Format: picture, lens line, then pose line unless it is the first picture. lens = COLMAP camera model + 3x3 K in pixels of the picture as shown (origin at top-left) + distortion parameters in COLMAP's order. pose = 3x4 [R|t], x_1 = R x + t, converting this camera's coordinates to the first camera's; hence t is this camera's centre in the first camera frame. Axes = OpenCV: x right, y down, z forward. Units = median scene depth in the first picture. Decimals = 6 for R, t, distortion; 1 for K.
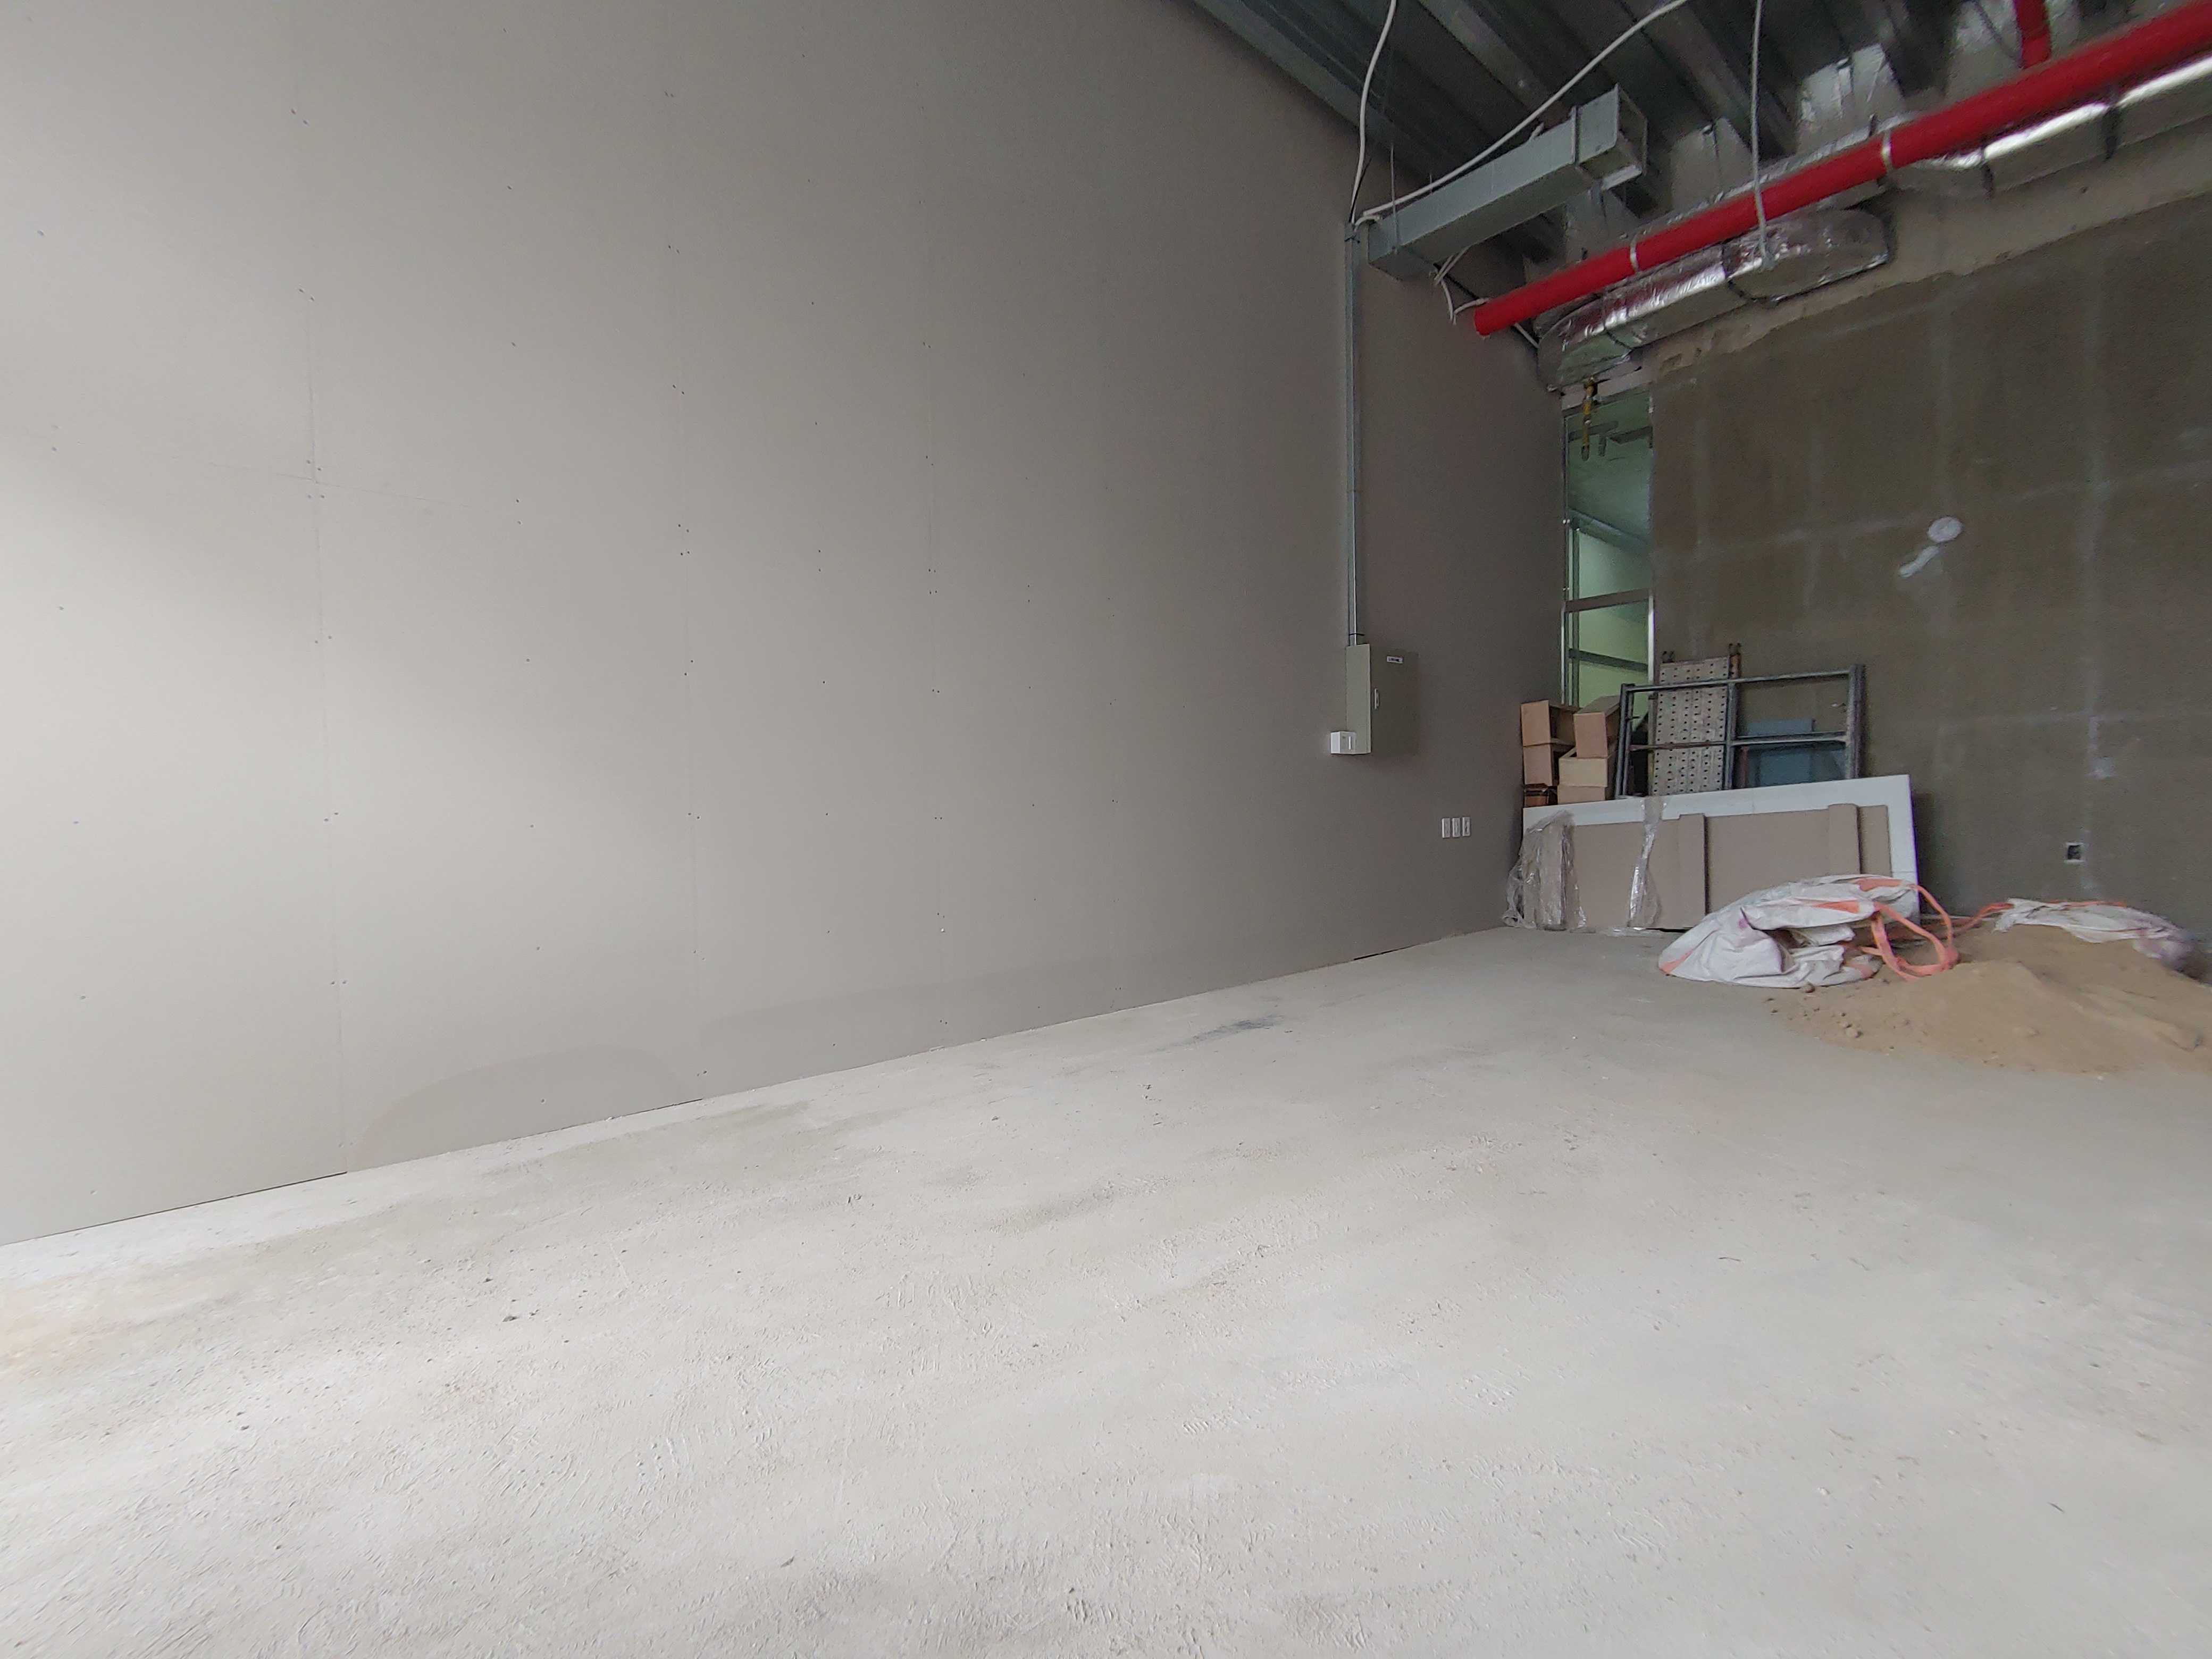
lens RADIAL K [[939.5, 0, 1106.7], [0, 939.5, 825.7], [0, 0, 1]] dist [0.000664, -0.000217]
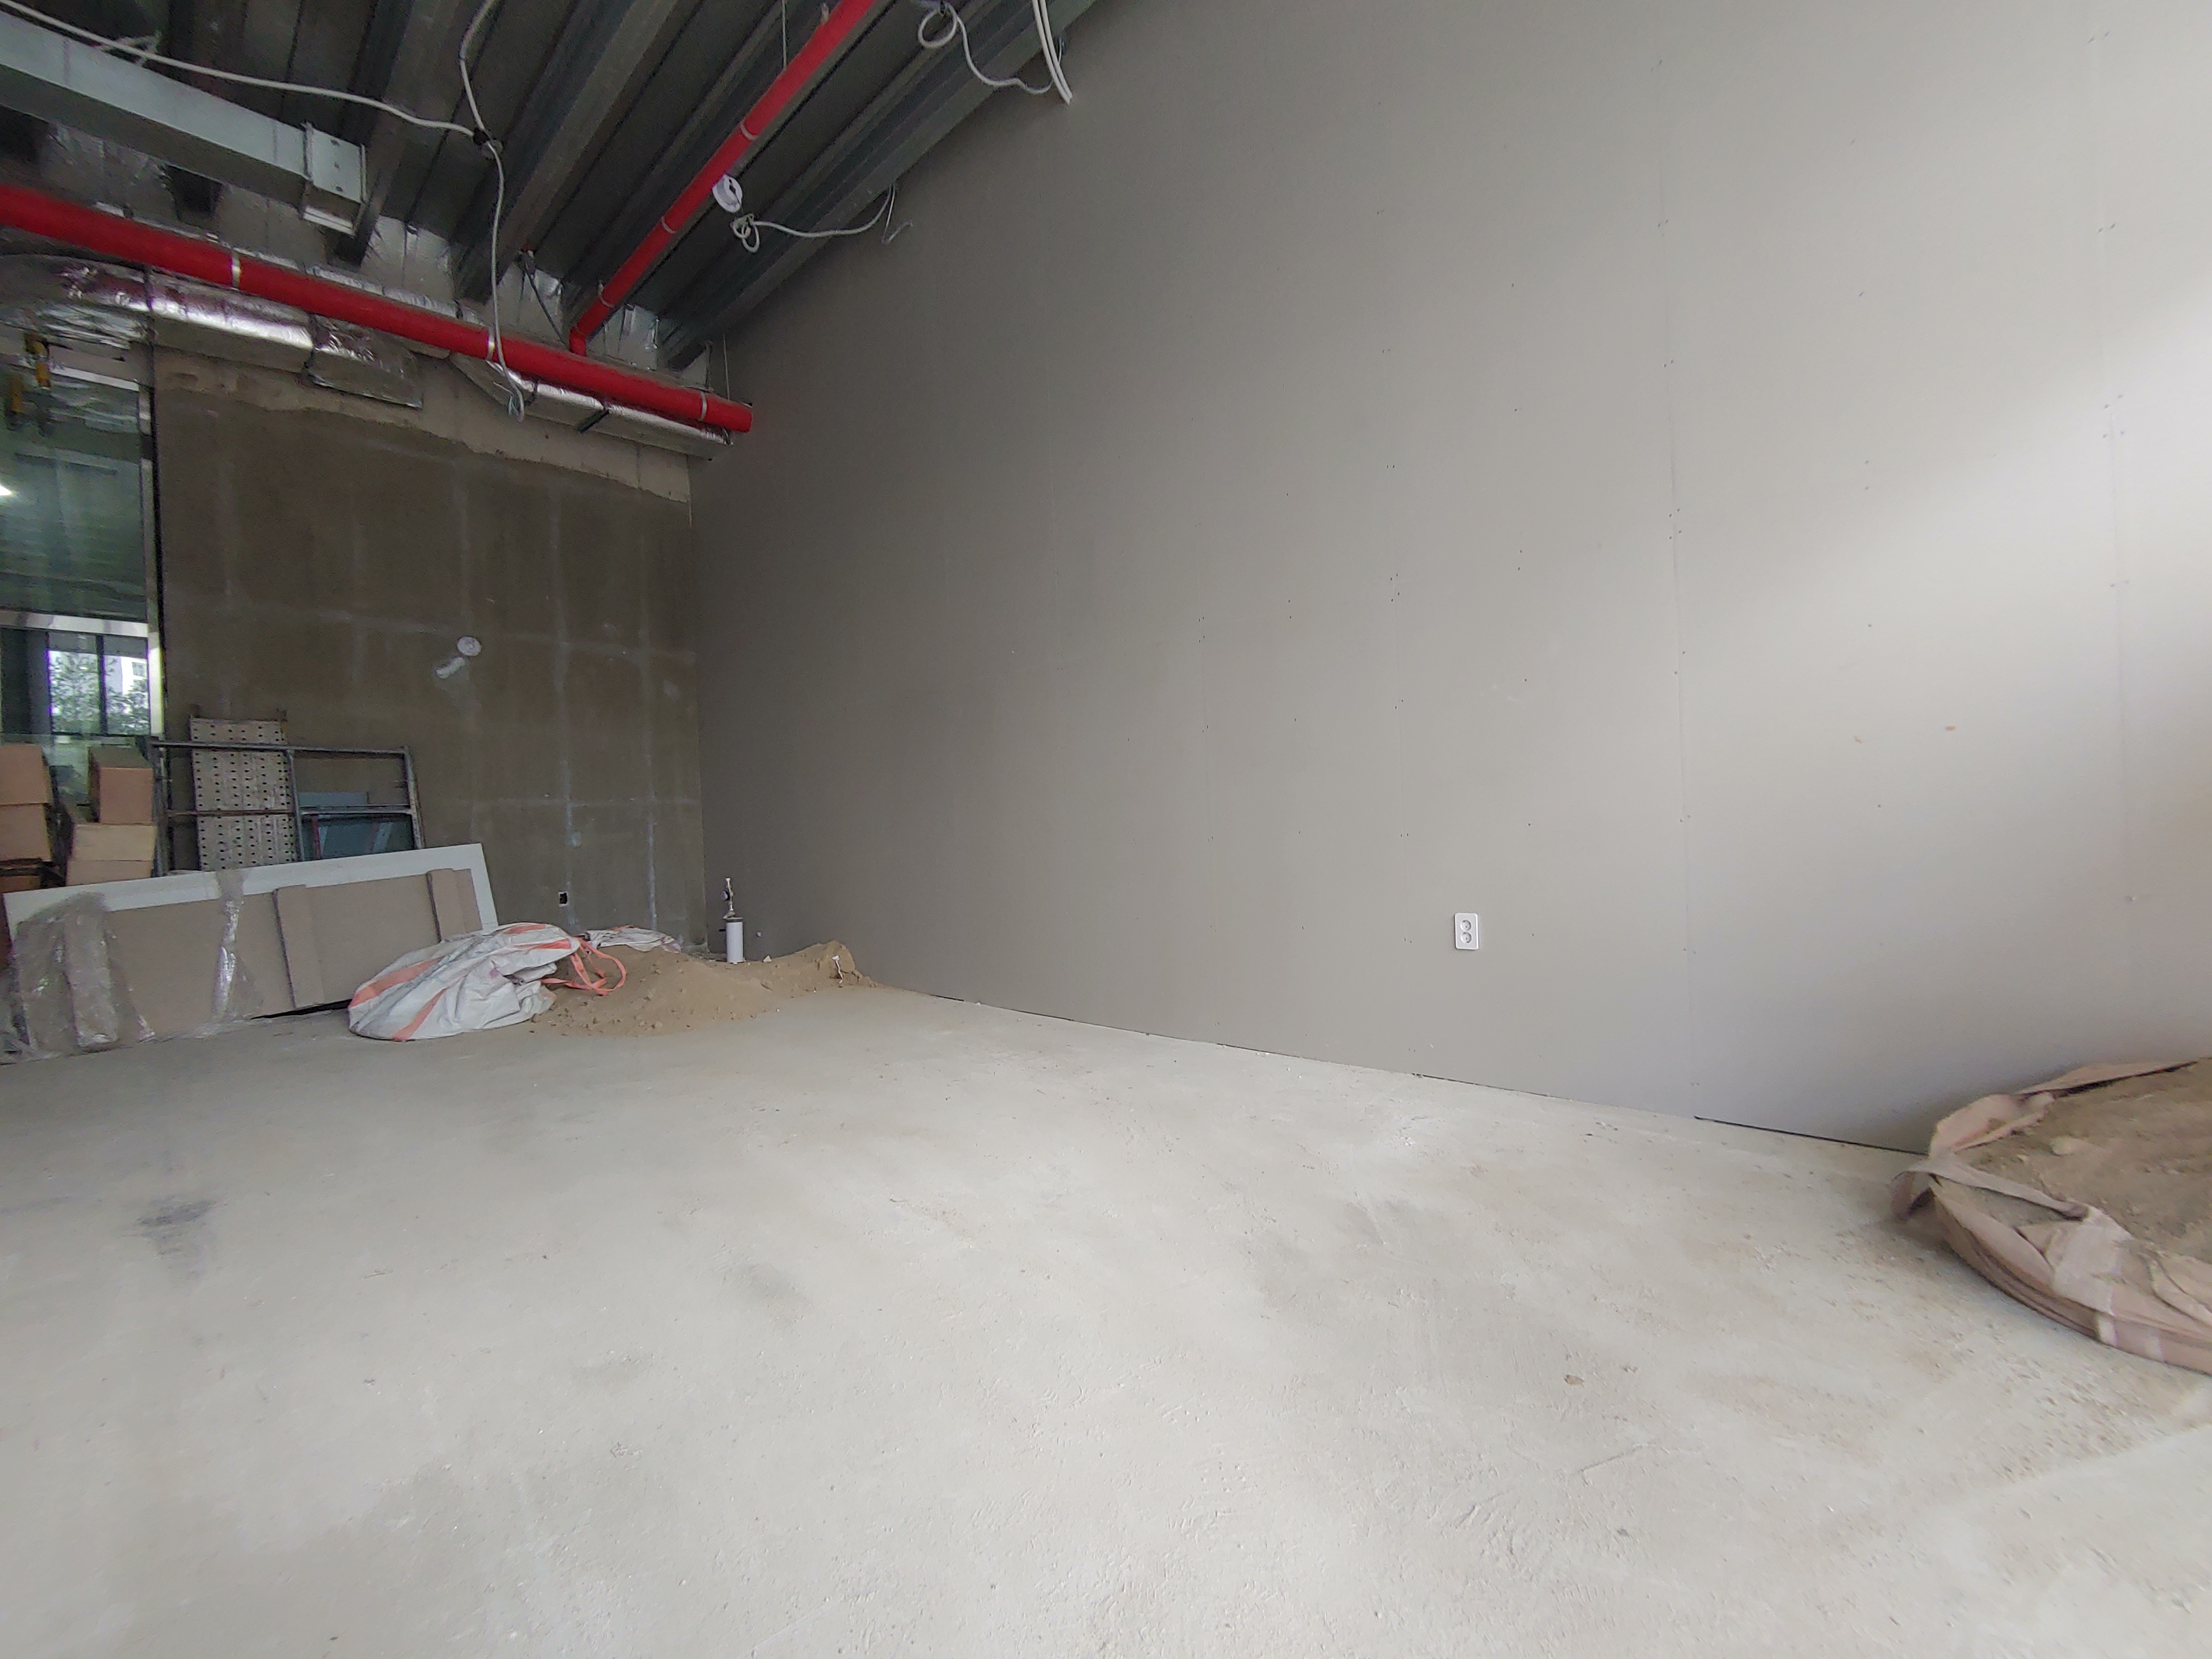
lens RADIAL K [[939.5, 0, 1106.8], [0, 939.5, 824.2], [0, 0, 1]] dist [0.000664, -0.000217]
pose [[-0.094759, 0.024007, 0.995211, -0.386794], [0.067952, 0.997533, -0.017593, -0.002307], [-0.993178, 0.065959, -0.096156, 0.279844]]
